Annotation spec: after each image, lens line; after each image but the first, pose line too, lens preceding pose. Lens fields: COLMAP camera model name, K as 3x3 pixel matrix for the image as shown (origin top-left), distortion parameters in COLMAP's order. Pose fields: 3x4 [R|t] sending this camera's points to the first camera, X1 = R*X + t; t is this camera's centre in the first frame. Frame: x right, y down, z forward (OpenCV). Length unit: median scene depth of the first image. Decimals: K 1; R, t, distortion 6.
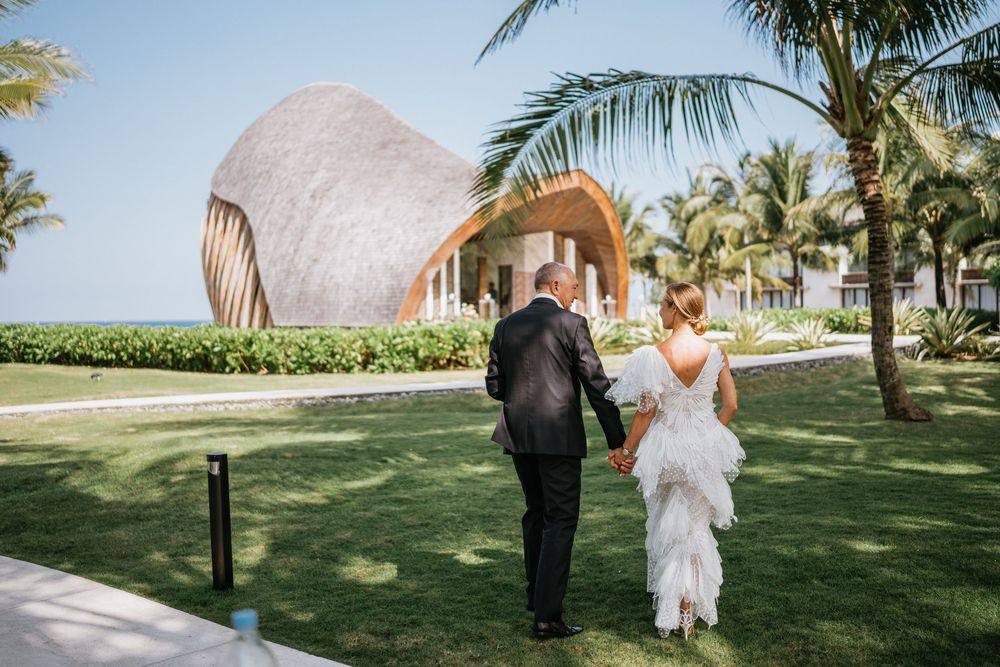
lens RADIAL K [[998.6, 0, 500.0], [0, 998.6, 333.5], [0, 0, 1]] dist [-0.001092, -0.000914]
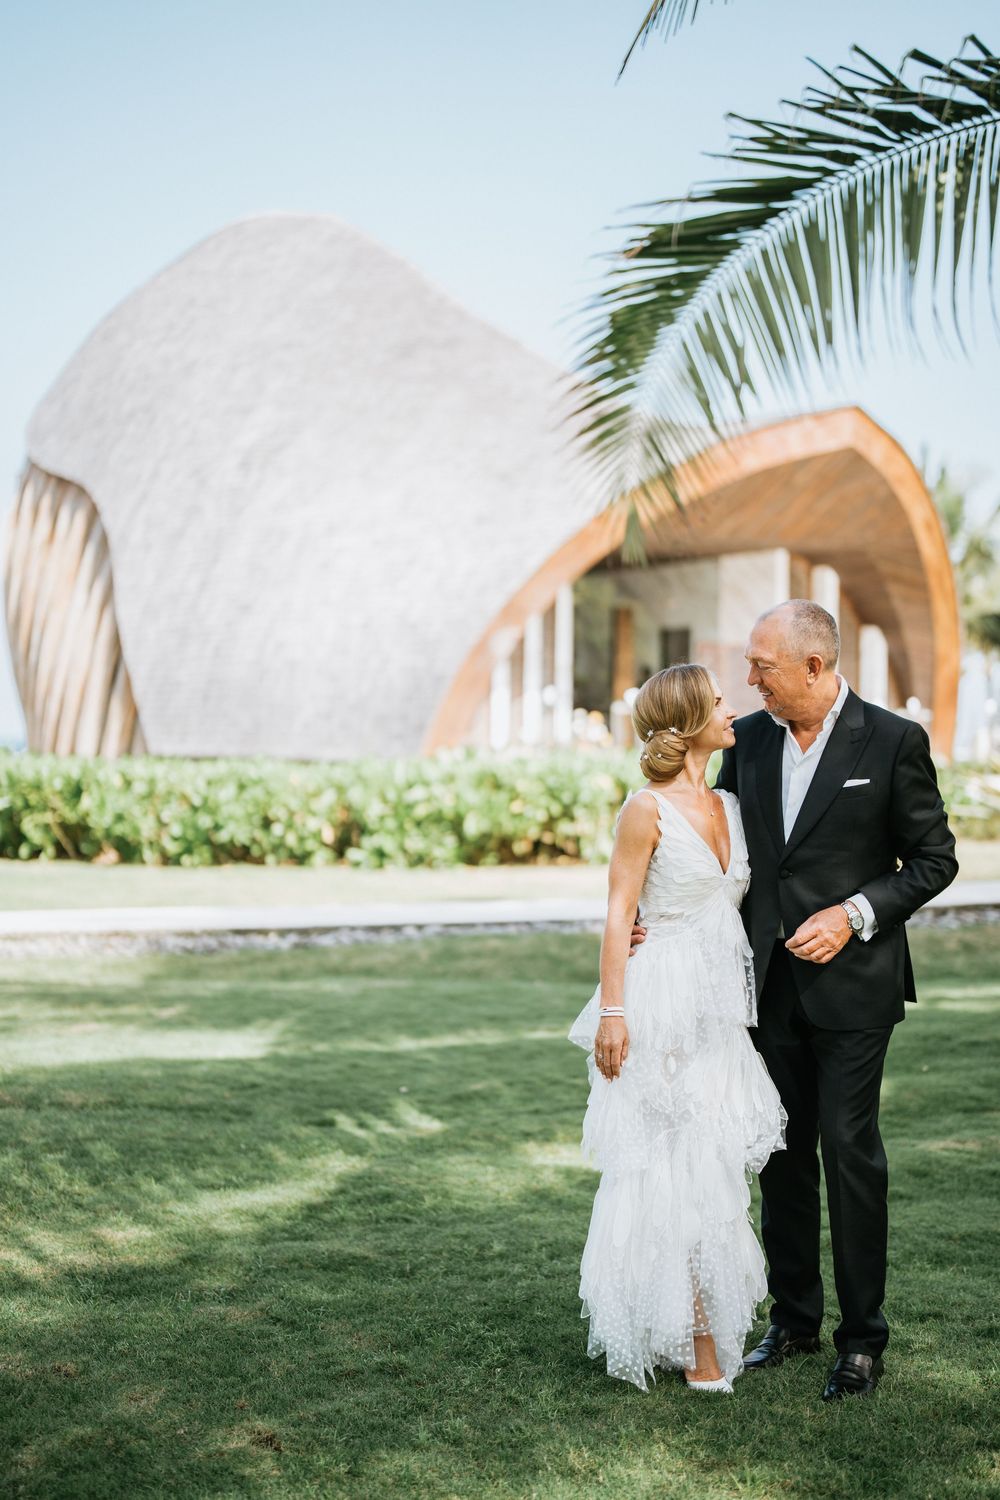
lens RADIAL K [[2056.2, 0, 500.0], [0, 2056.2, 750.0], [0, 0, 1]] dist [-0.001241, 0.053524]
pose [[0.996431, 0.023257, -0.081149, 0.004054], [-0.024331, 0.999629, -0.012279, -0.002036], [0.080833, 0.014210, 0.996626, 0.122690]]
